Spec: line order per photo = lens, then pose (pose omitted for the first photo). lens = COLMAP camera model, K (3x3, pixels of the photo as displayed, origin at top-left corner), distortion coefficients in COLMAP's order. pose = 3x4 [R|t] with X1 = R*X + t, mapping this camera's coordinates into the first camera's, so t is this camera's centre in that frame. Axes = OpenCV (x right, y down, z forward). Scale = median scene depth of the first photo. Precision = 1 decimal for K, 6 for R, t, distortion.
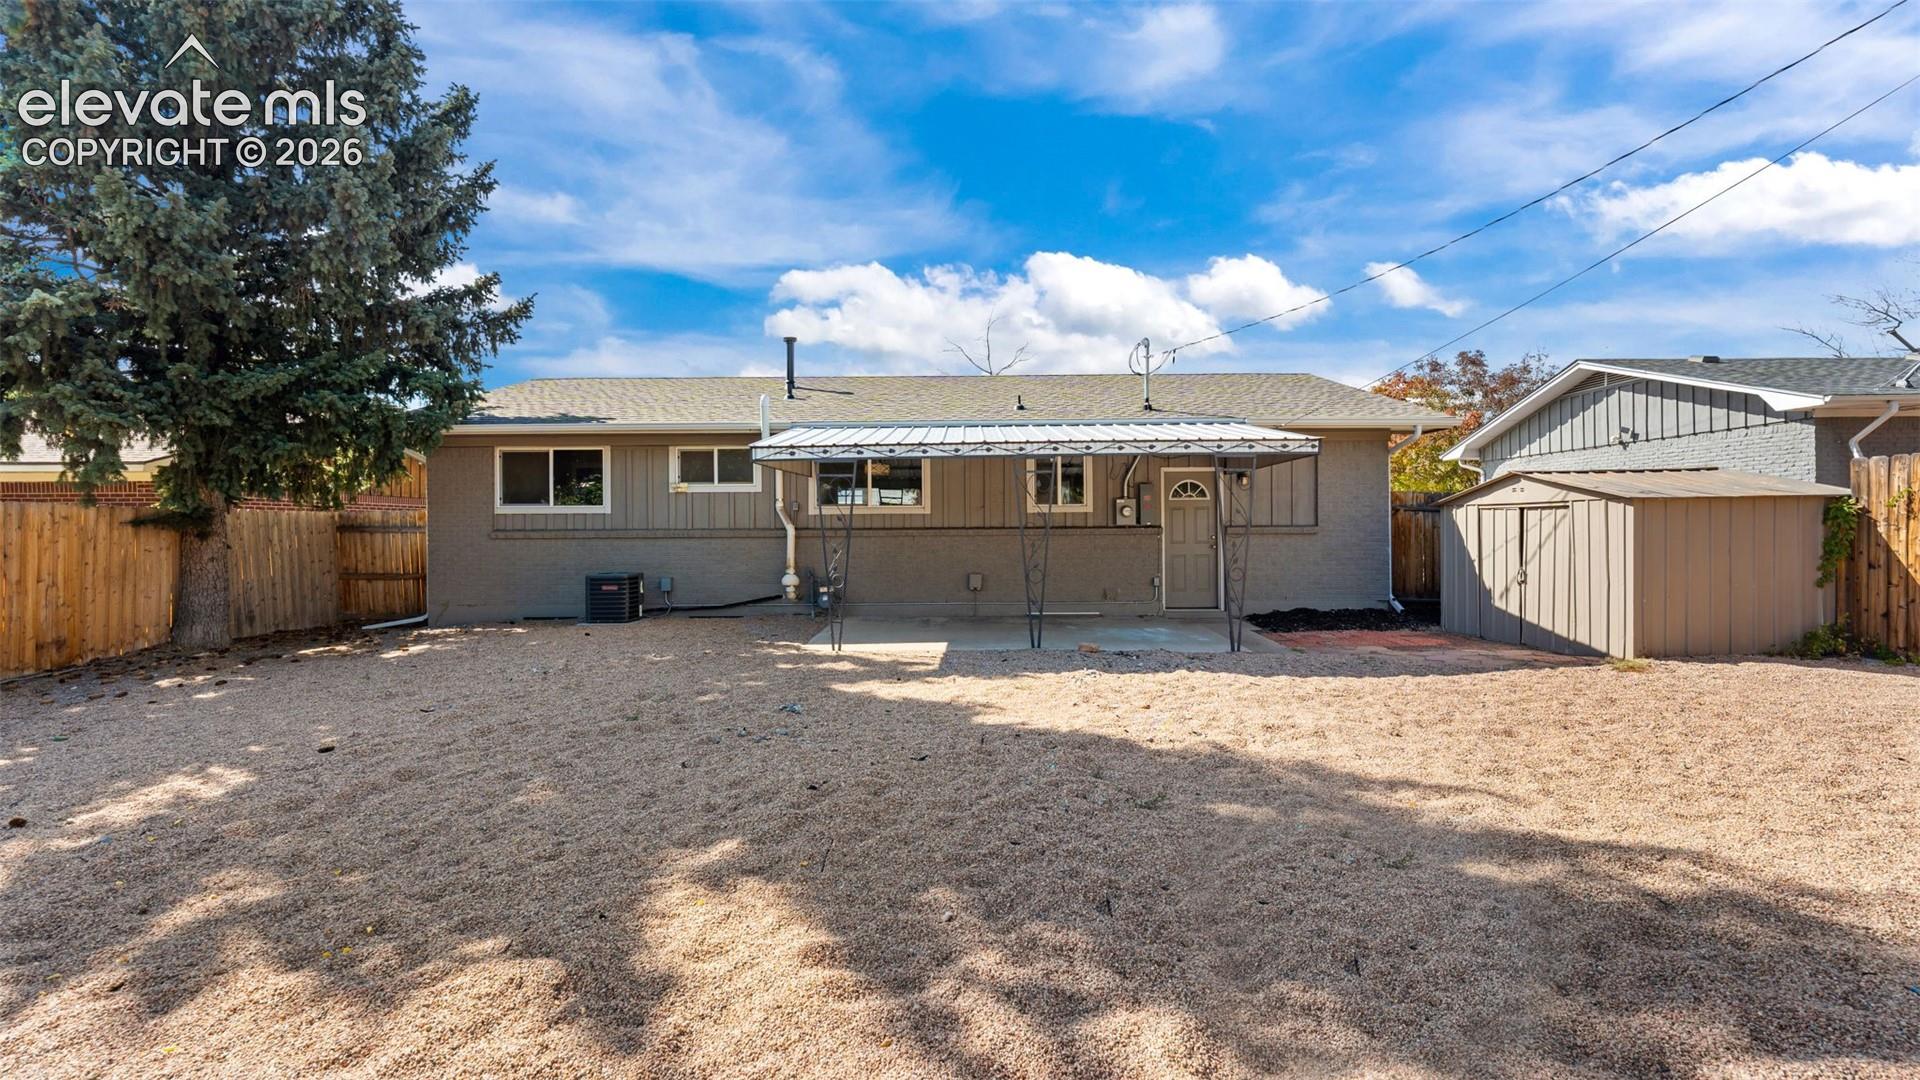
lens RADIAL K [[778.1, 0, 956.3], [0, 778.1, 532.6], [0, 0, 1]] dist [0.000702, -0.000323]
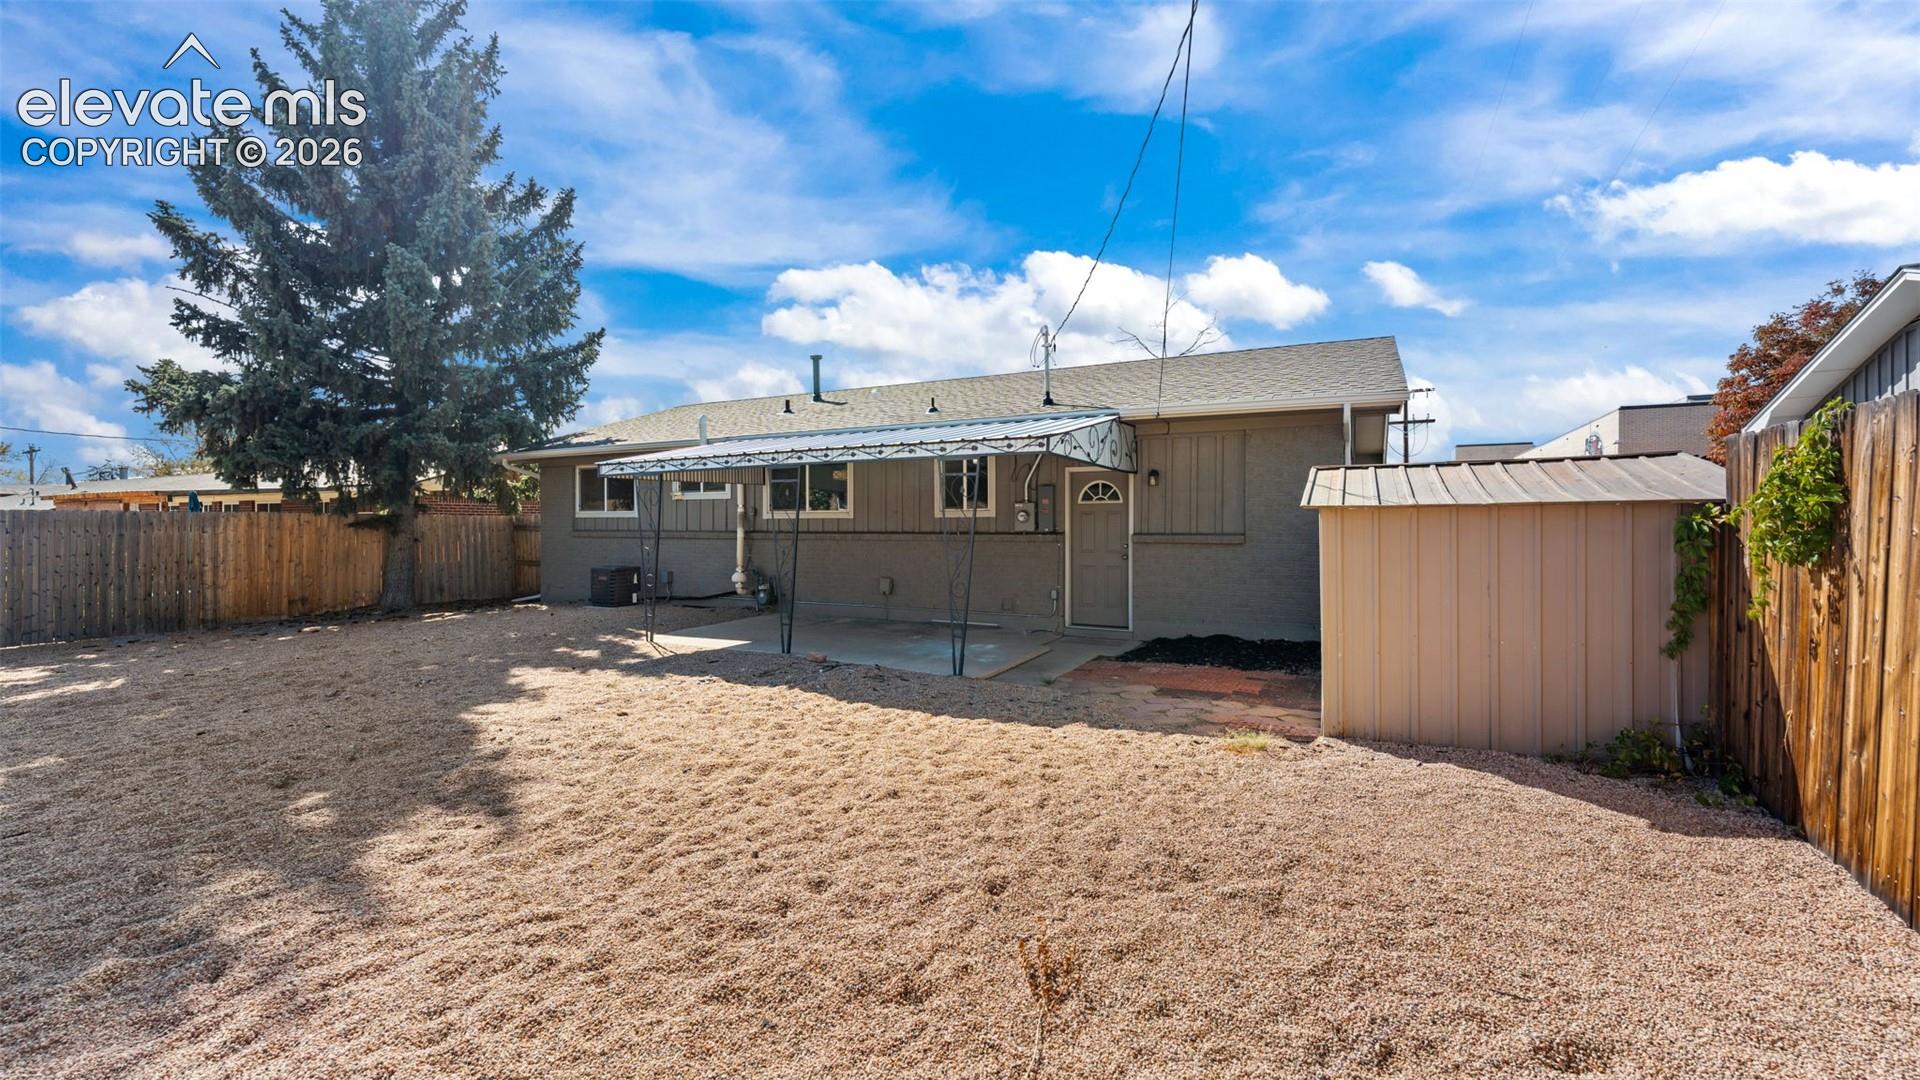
lens RADIAL K [[778.1, 0, 956.3], [0, 778.1, 532.6], [0, 0, 1]] dist [0.000702, -0.000323]
pose [[0.887806, 0.011028, -0.460085, 0.574511], [-0.007838, 0.999930, 0.008844, -0.015881], [0.460151, -0.004246, 0.887831, 0.148040]]
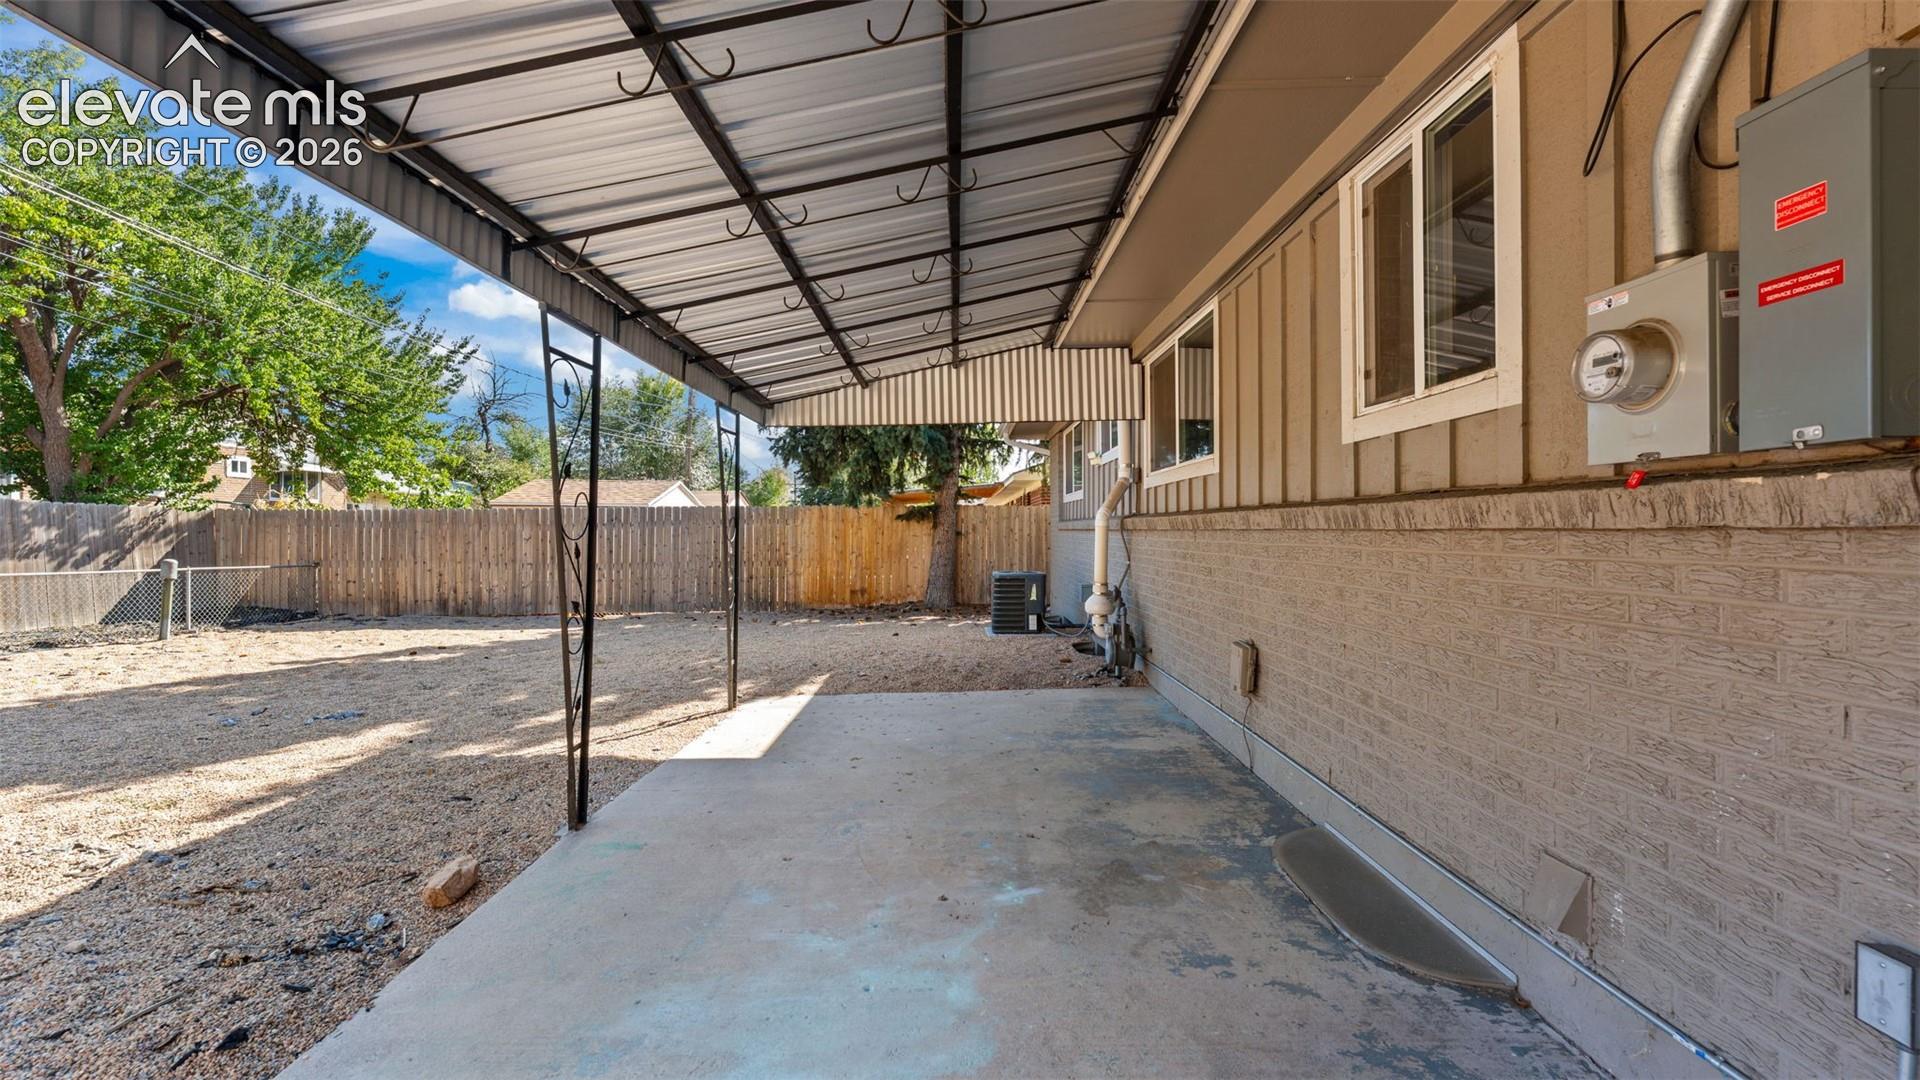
lens RADIAL K [[778.1, 0, 956.3], [0, 778.1, 532.6], [0, 0, 1]] dist [0.000702, -0.000323]
pose [[0.007162, 0.010774, -0.999916, 0.360235], [0.001454, 0.999941, 0.010785, 0.001321], [0.999973, -0.001531, 0.007146, 0.883185]]
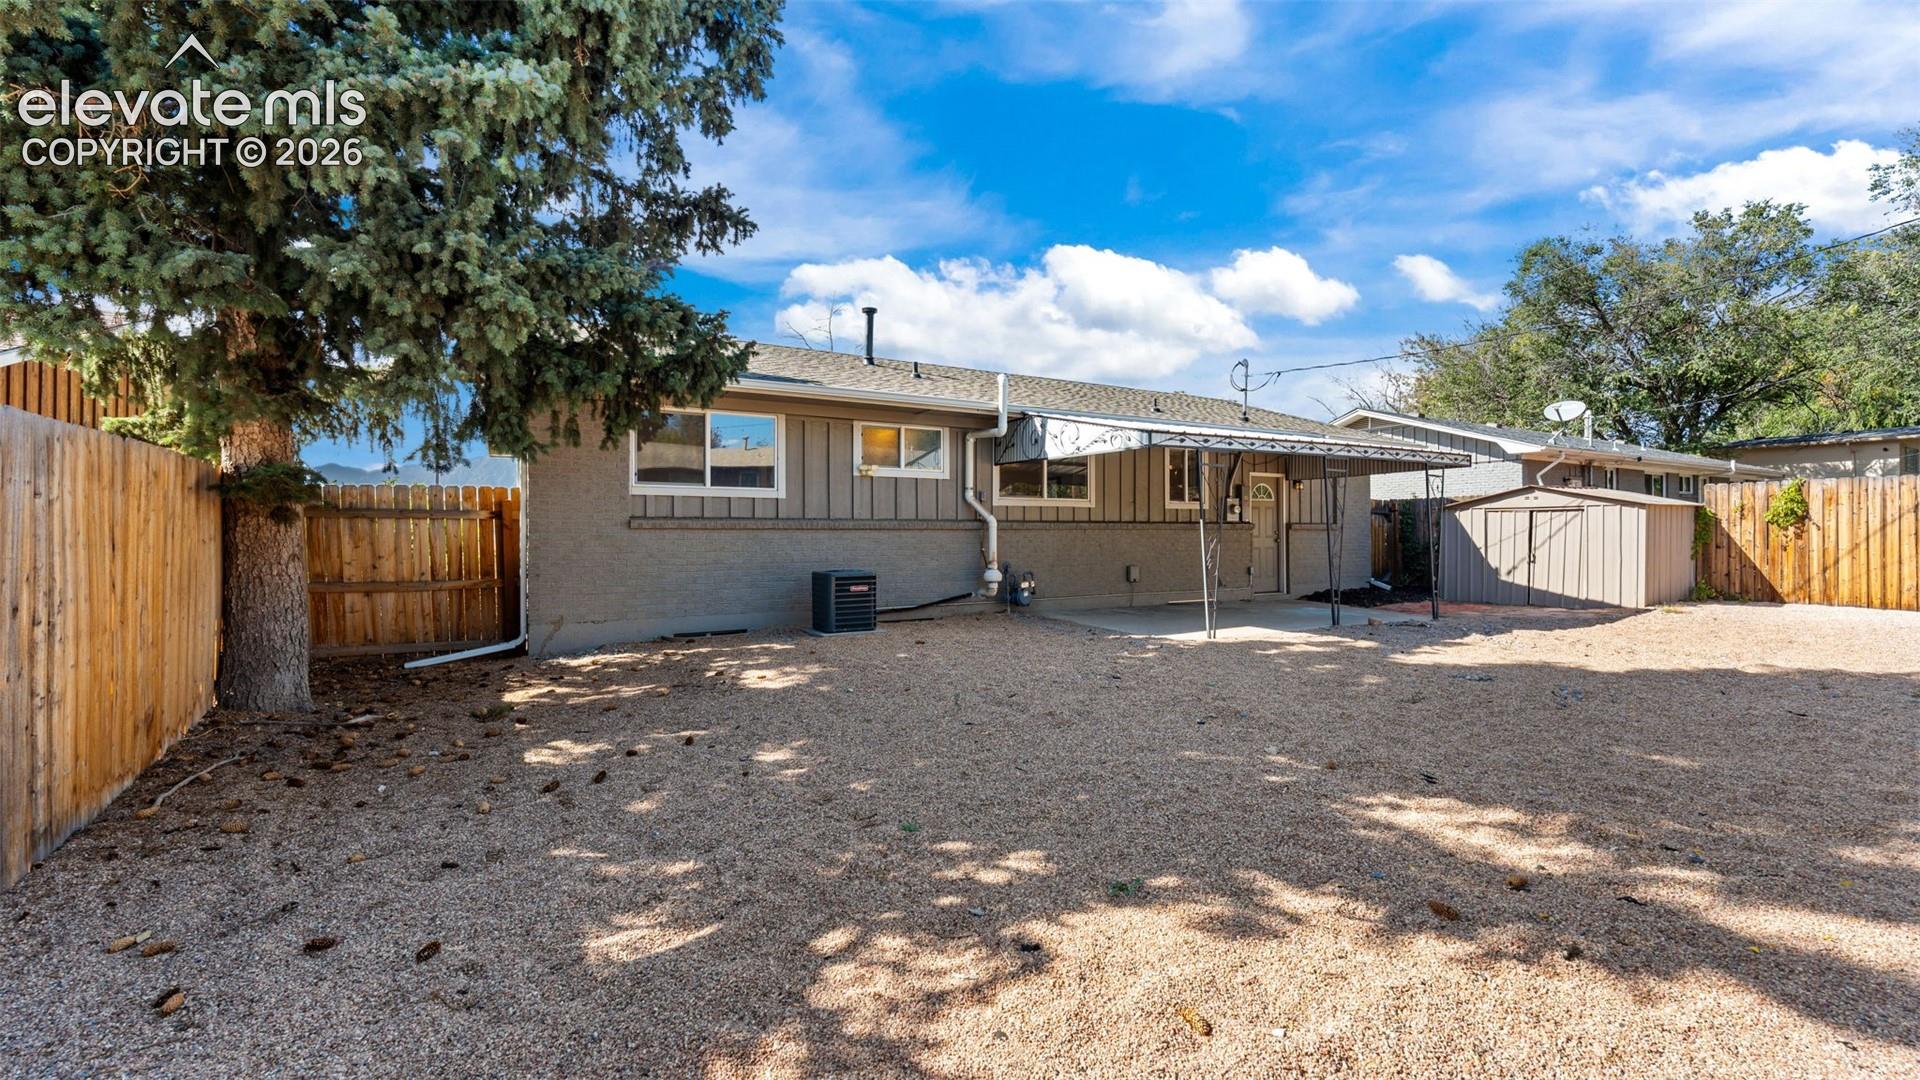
lens RADIAL K [[783.7, 0, 957.7], [0, 783.7, 520.8], [0, 0, 1]] dist [0.000389, -0.000450]
pose [[0.863195, 0.013215, 0.504698, -0.713401], [-0.001572, 0.999723, -0.023489, 0.017680], [-0.504868, 0.019482, 0.862977, 0.215820]]
